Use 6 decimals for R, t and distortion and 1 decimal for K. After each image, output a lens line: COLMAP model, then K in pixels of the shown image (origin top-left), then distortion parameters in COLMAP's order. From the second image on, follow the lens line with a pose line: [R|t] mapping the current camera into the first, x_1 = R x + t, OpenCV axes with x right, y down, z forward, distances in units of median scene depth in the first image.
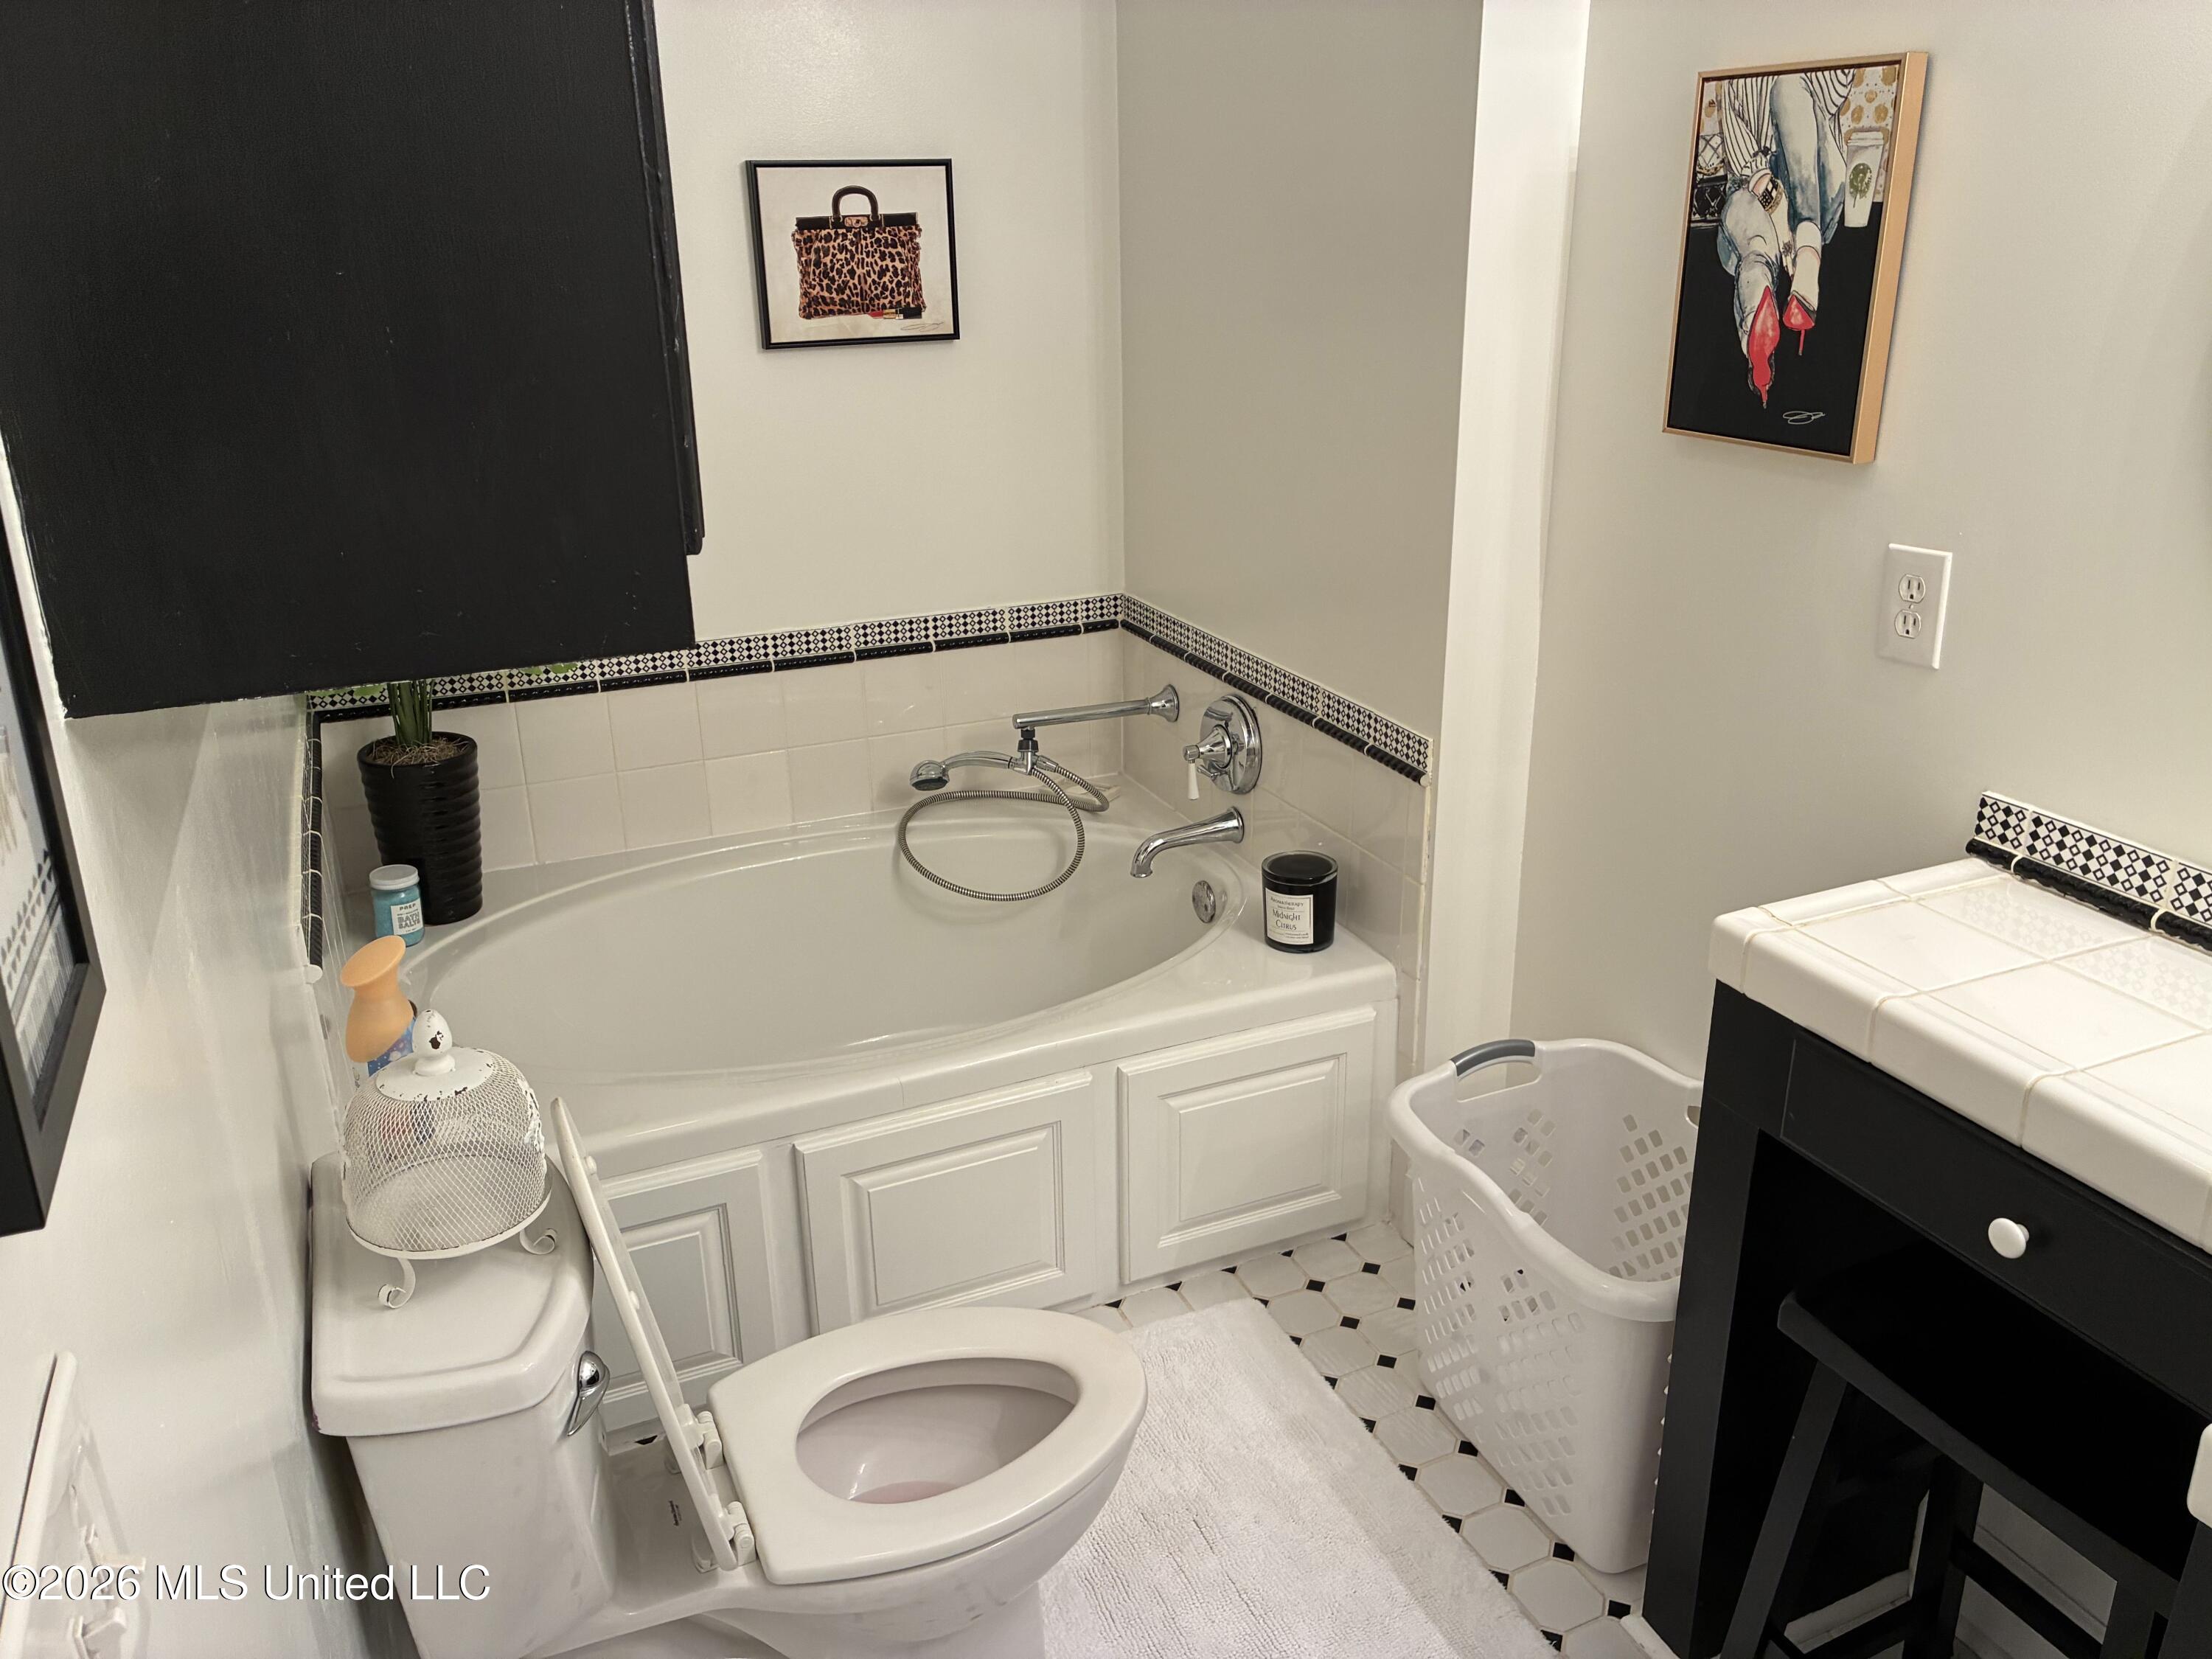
lens RADIAL K [[1678.8, 0, 1105.9], [0, 1678.8, 829.3], [0, 0, 1]] dist [0.048259, -0.048093]
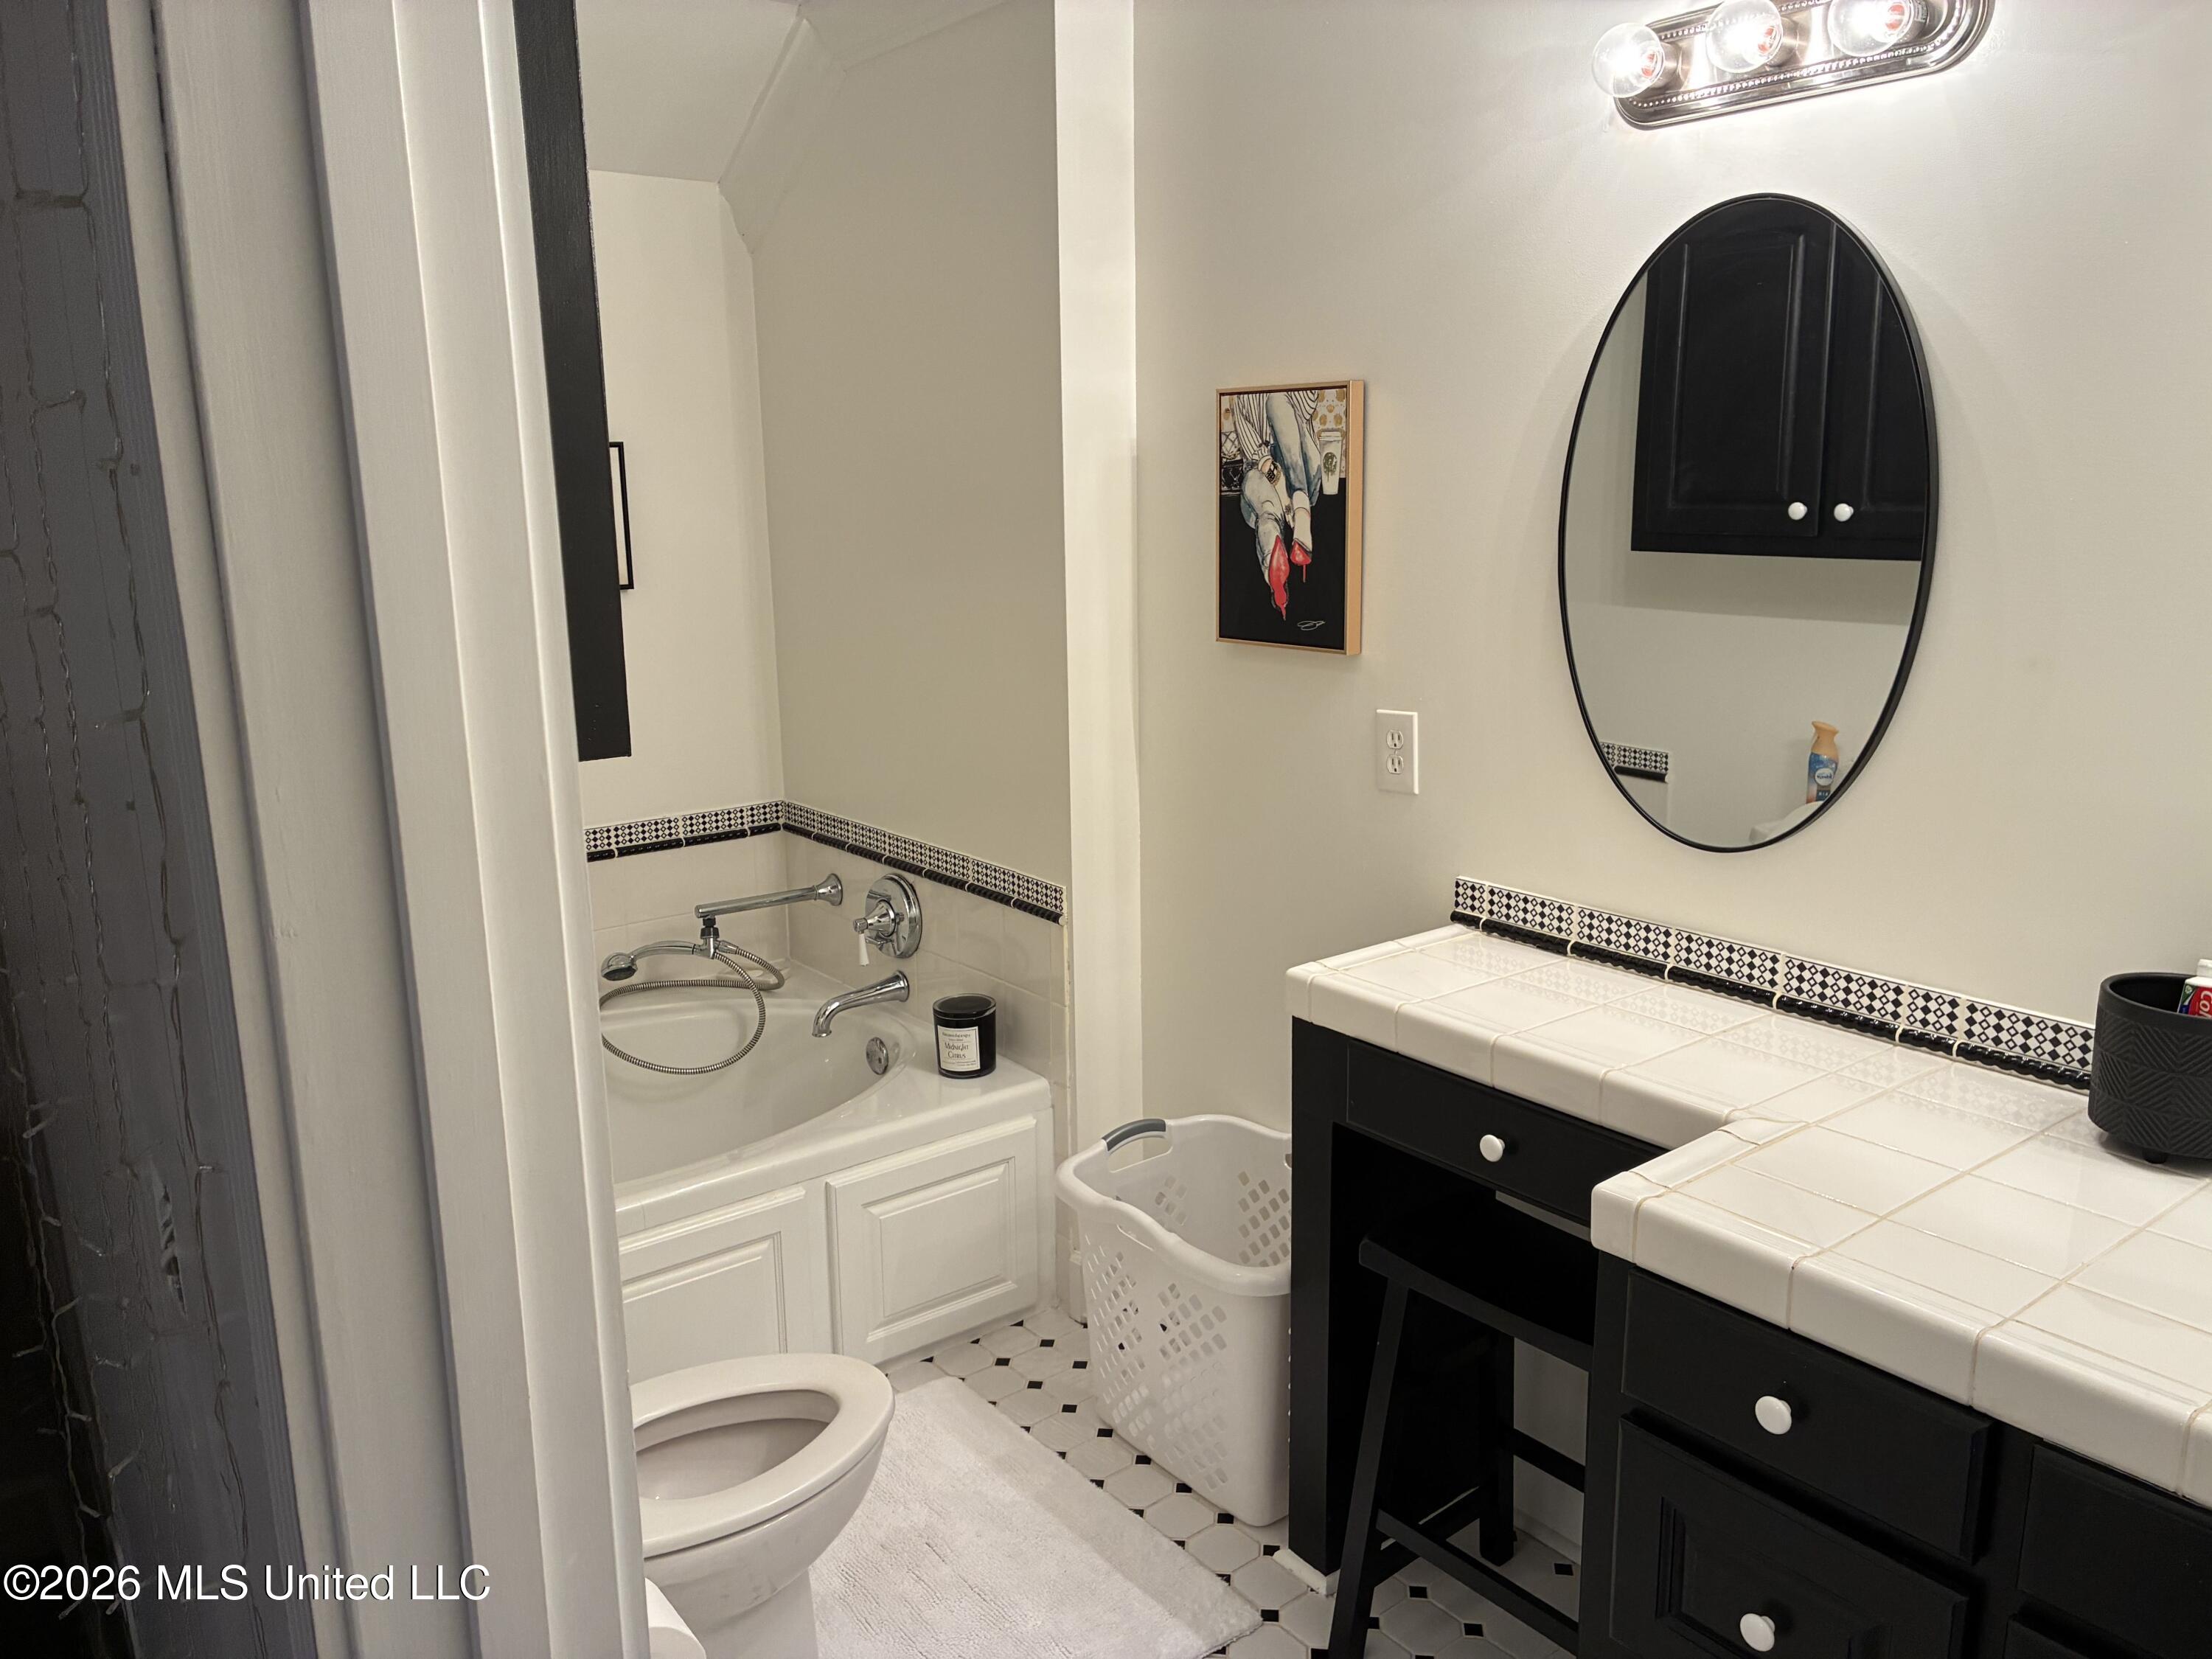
lens RADIAL K [[1678.8, 0, 1101.0], [0, 1678.8, 829.2], [0, 0, 1]] dist [0.048259, -0.048093]
pose [[0.969634, -0.049100, 0.239583, -0.088612], [0.084576, 0.986516, -0.140121, 0.093516], [-0.229472, 0.156129, 0.960711, -0.243234]]
